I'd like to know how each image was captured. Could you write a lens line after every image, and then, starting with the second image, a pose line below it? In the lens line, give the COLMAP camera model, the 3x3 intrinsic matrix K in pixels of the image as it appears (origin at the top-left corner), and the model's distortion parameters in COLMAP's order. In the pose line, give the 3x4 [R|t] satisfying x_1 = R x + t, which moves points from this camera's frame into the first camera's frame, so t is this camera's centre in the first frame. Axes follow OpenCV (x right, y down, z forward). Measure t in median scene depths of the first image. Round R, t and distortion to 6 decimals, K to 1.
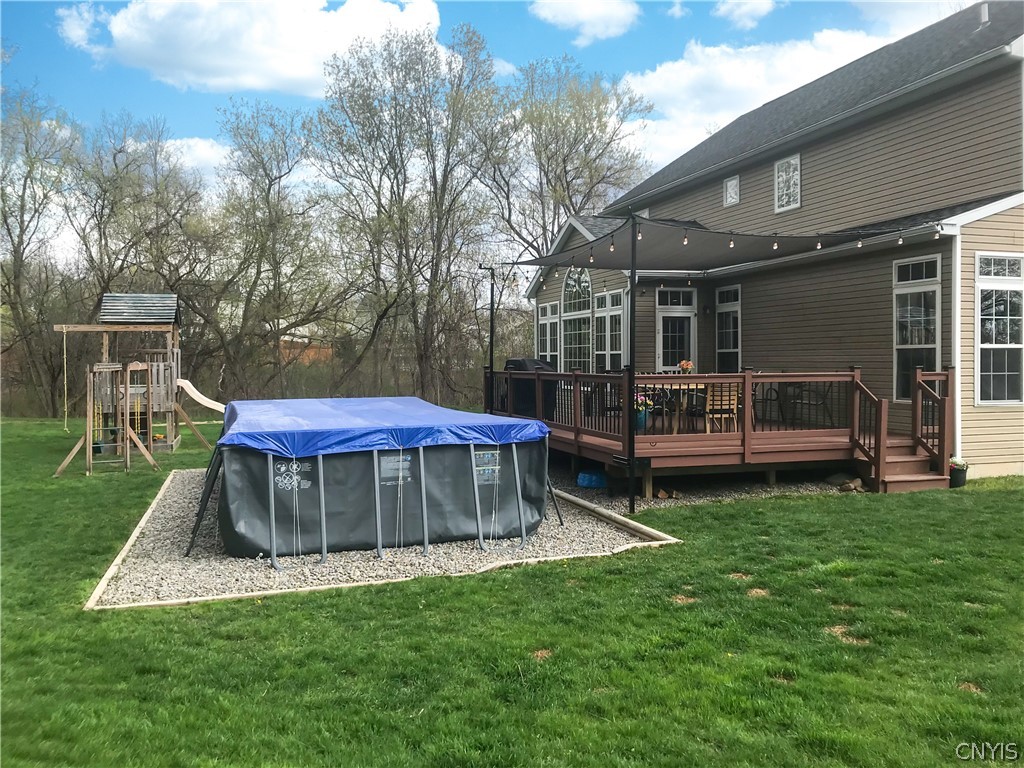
lens RADIAL K [[856.5, 0, 512.0], [0, 856.5, 384.0], [0, 0, 1]] dist [0.002931, -0.001526]
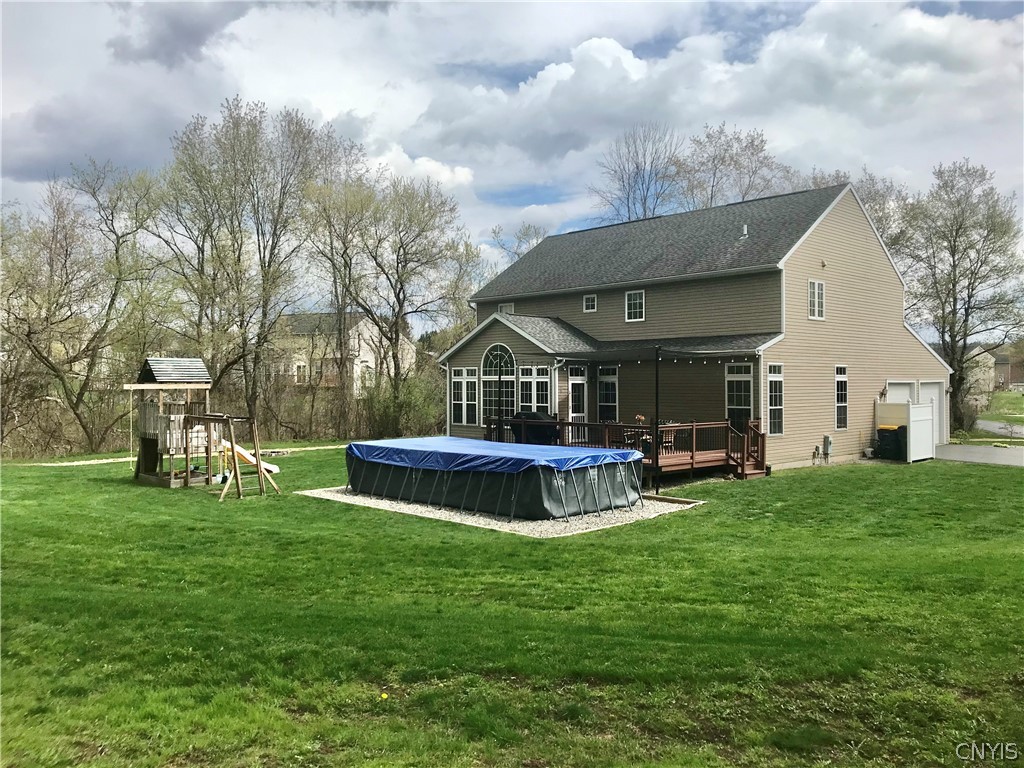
lens RADIAL K [[839.9, 0, 512.0], [0, 839.9, 384.0], [0, 0, 1]] dist [-0.001830, -0.002125]
pose [[0.902710, 0.005003, 0.430220, -0.894779], [0.006667, 0.999650, -0.025614, -0.053759], [-0.430197, 0.025991, 0.902361, -0.572401]]
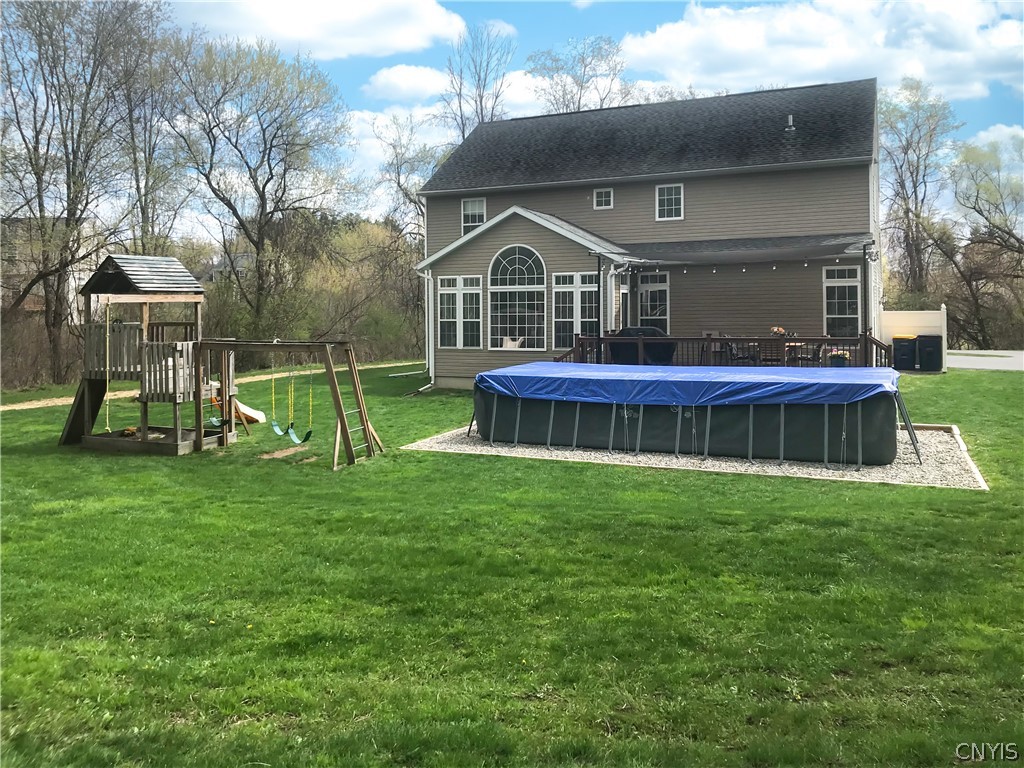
lens RADIAL K [[835.6, 0, 484.0], [0, 835.6, 384.8], [0, 0, 1]] dist [0.014956, -0.000061]
pose [[0.692874, -0.072354, 0.717419, -1.361662], [0.028909, 0.996940, 0.072625, -0.052510], [-0.720479, -0.029580, 0.692846, 0.341310]]
